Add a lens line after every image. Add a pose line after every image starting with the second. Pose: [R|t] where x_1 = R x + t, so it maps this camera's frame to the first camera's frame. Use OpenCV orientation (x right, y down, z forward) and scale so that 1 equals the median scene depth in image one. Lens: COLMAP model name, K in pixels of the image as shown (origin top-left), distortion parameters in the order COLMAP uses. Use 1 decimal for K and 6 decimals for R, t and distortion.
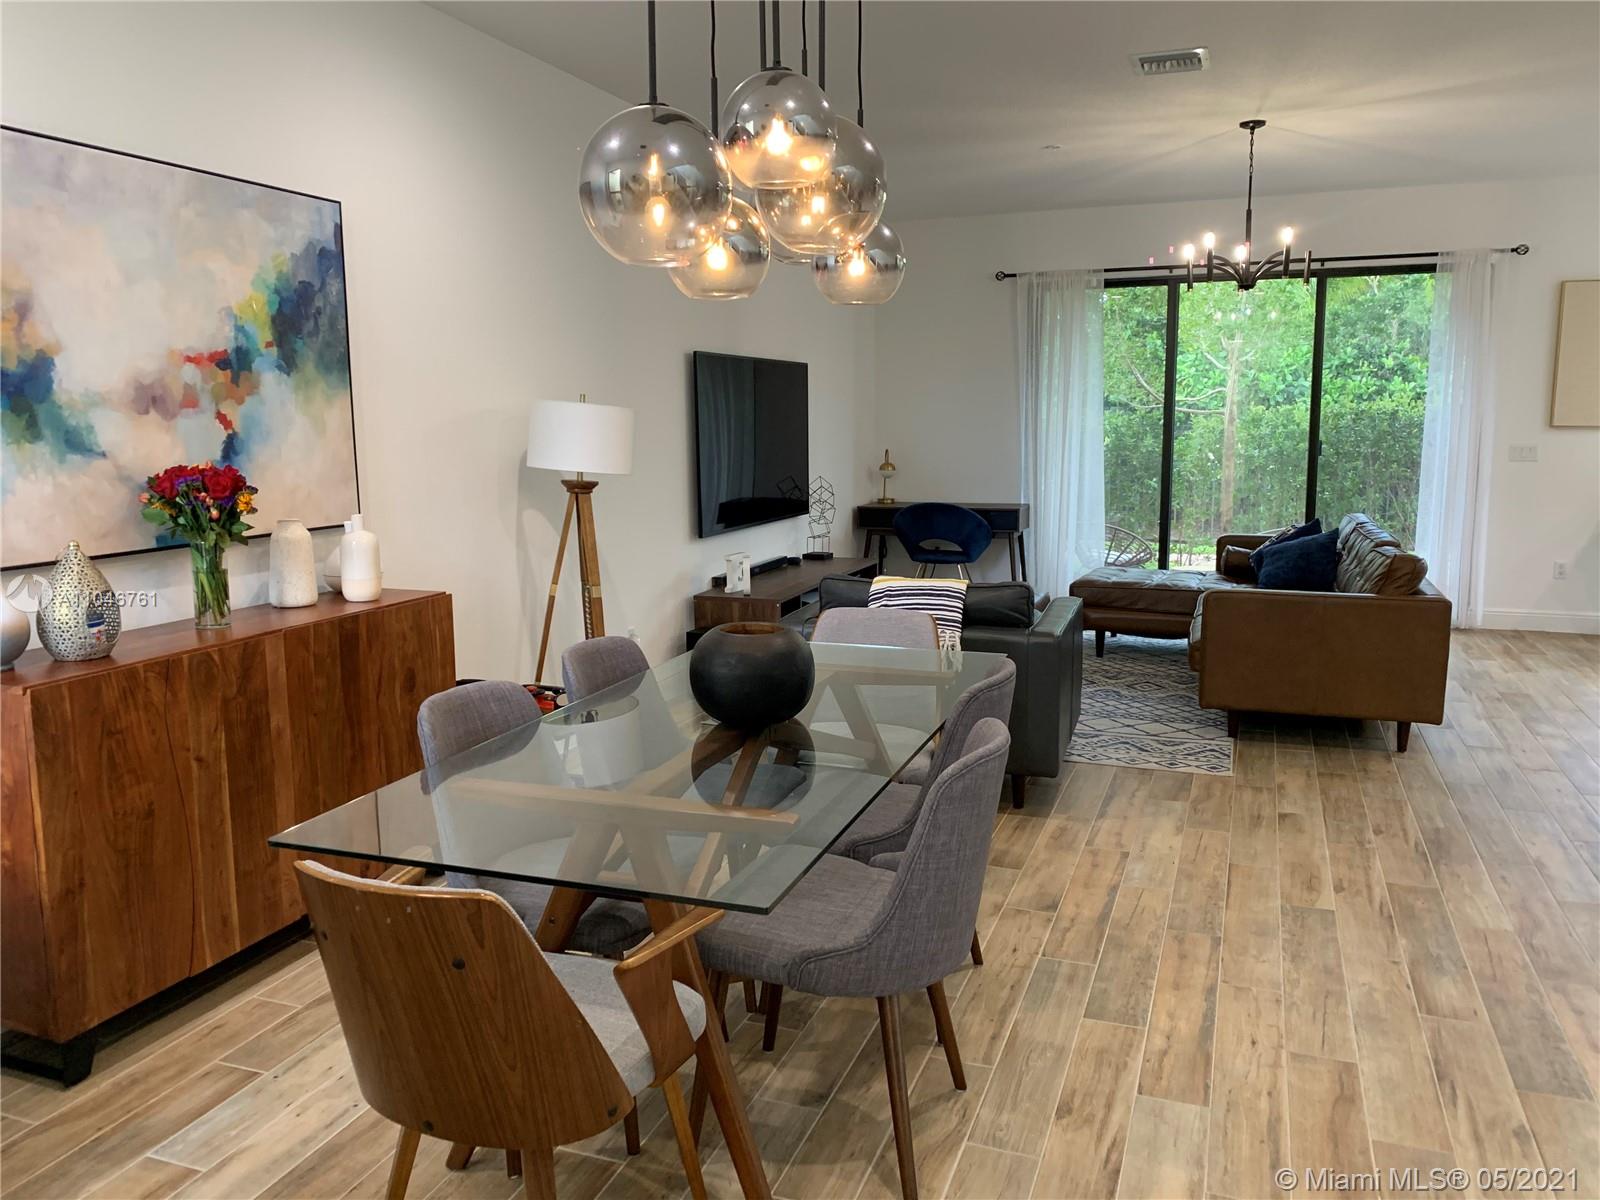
lens RADIAL K [[1257.4, 0, 792.1], [0, 1257.4, 597.0], [0, 0, 1]] dist [0.005312, -0.000529]
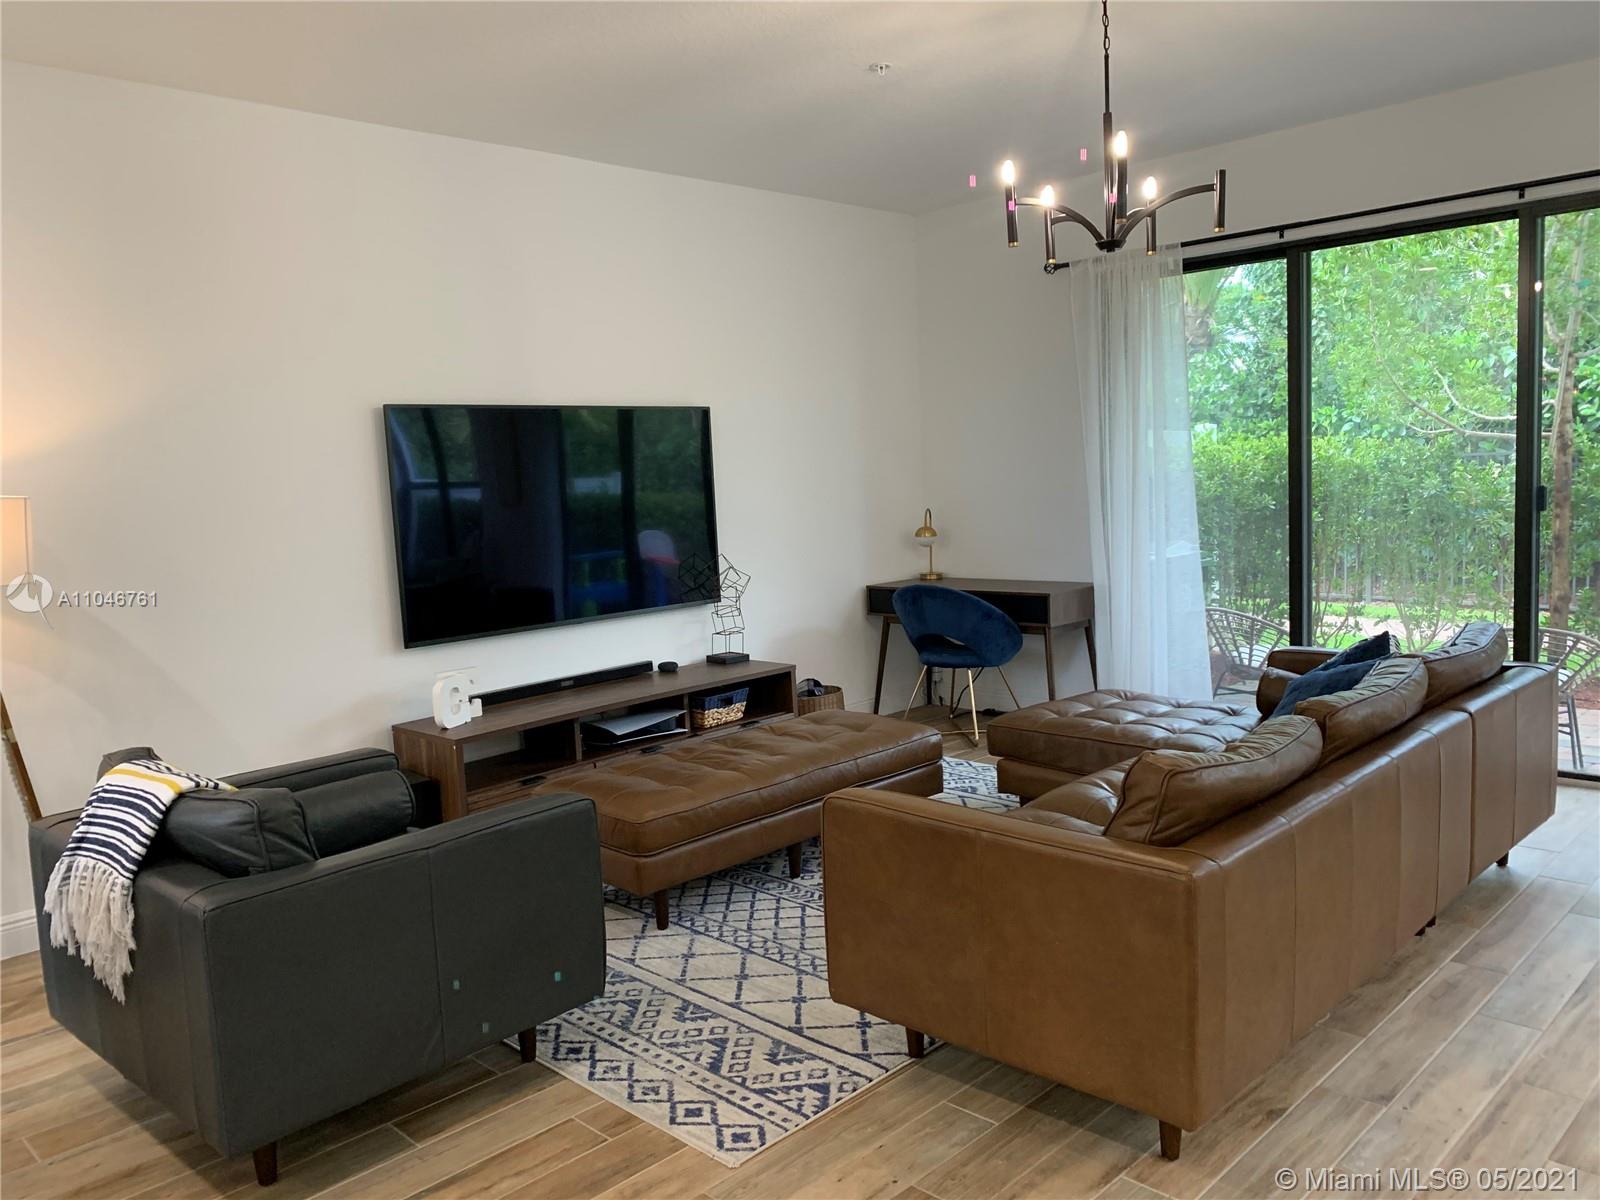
lens RADIAL K [[1257.4, 0, 792.1], [0, 1257.4, 597.0], [0, 0, 1]] dist [0.005312, -0.000529]
pose [[0.913092, 0.010648, -0.407614, 0.269854], [-0.021370, 0.999535, -0.021759, -0.040101], [0.407193, 0.028579, 0.912895, 0.239521]]
